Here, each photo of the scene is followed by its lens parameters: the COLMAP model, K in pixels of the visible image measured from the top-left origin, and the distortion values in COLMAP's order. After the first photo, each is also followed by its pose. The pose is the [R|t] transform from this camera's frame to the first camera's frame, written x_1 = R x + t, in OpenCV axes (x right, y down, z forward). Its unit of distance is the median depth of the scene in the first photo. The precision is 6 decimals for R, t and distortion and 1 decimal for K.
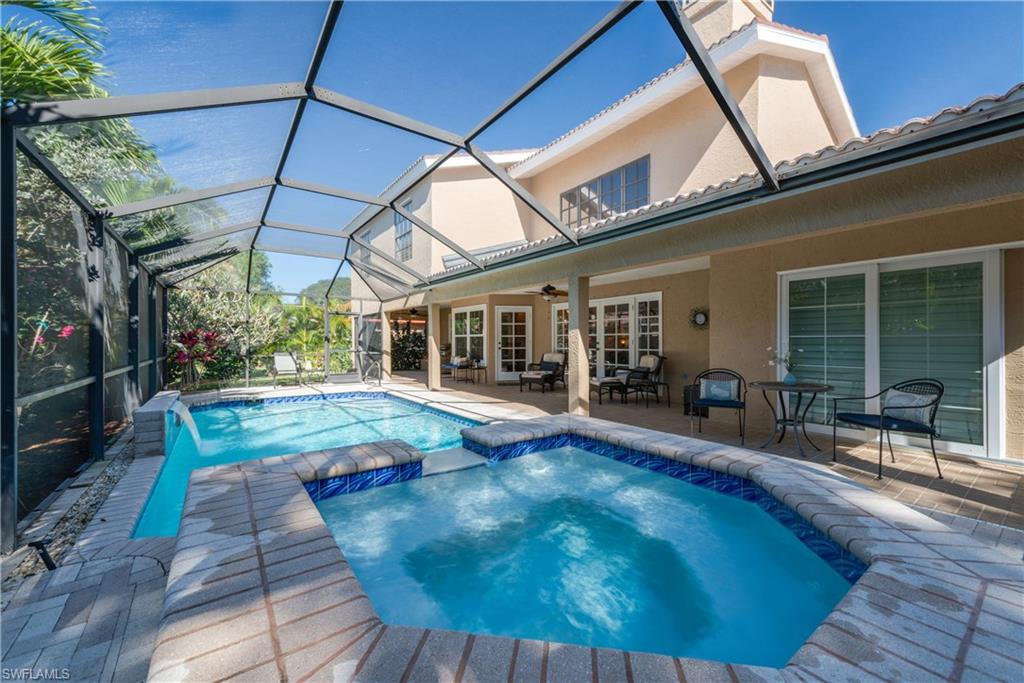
lens RADIAL K [[399.0, 0, 511.4], [0, 399.0, 343.4], [0, 0, 1]] dist [0.016413, -0.000740]
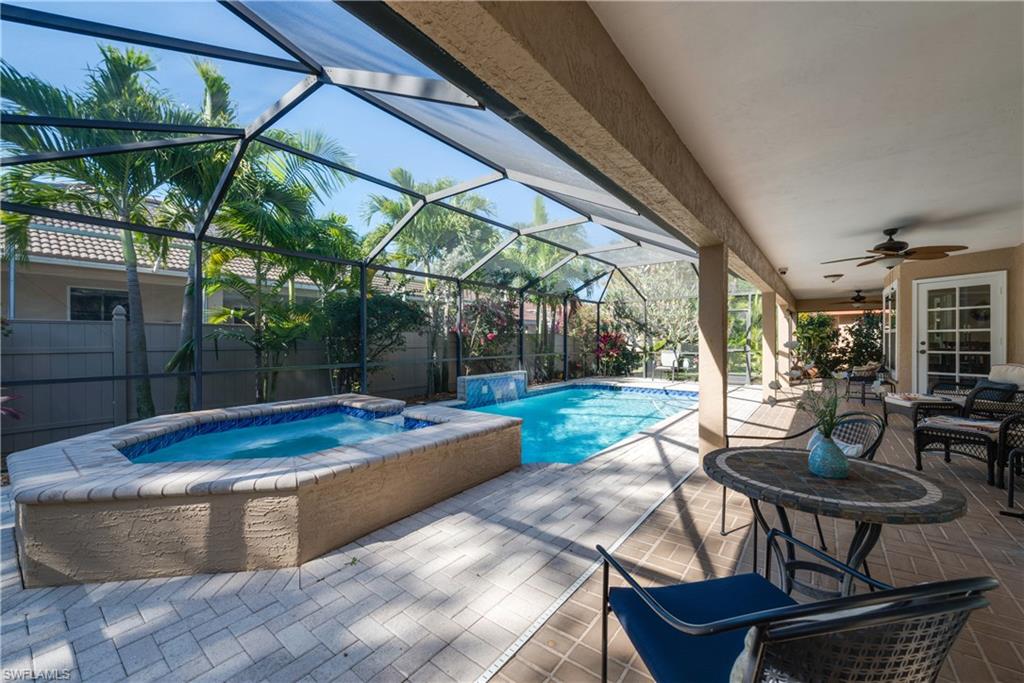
lens RADIAL K [[399.0, 0, 514.6], [0, 399.0, 344.3], [0, 0, 1]] dist [0.016413, -0.000740]
pose [[0.276831, 0.008771, -0.960879, 0.376720], [-0.001111, 0.999961, 0.008807, -0.003410], [0.960918, -0.001370, 0.276829, 0.258595]]
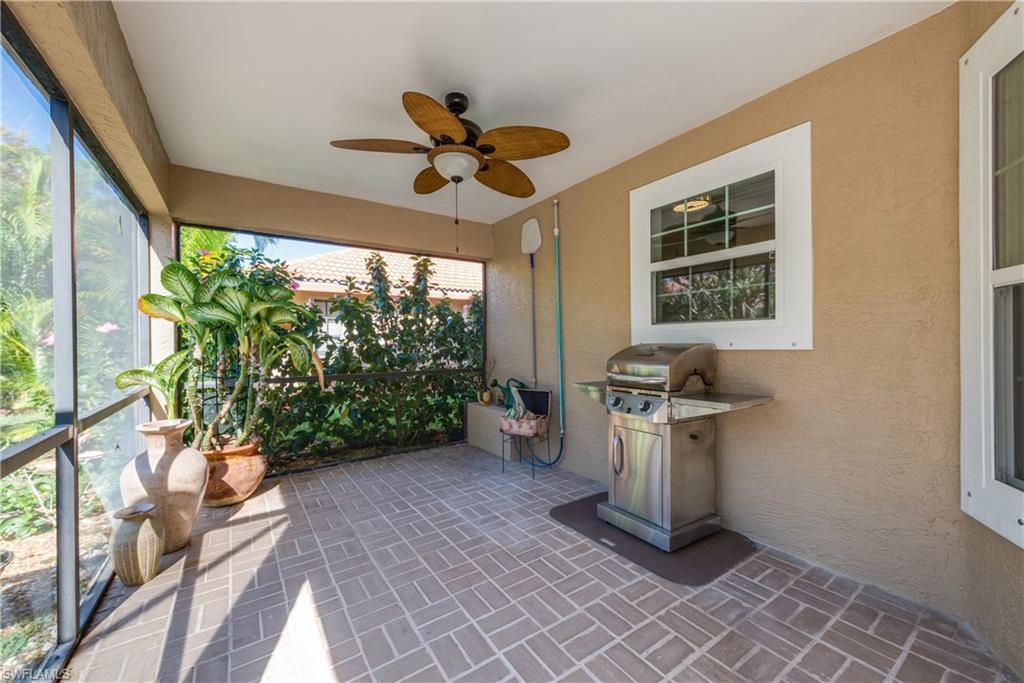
lens RADIAL K [[399.0, 0, 514.4], [0, 399.0, 341.0], [0, 0, 1]] dist [0.016413, -0.000740]
pose [[0.999728, 0.007481, -0.022112, -0.065521], [-0.007368, 0.999959, 0.005185, -0.005687], [0.022150, -0.005021, 0.999742, 0.824622]]
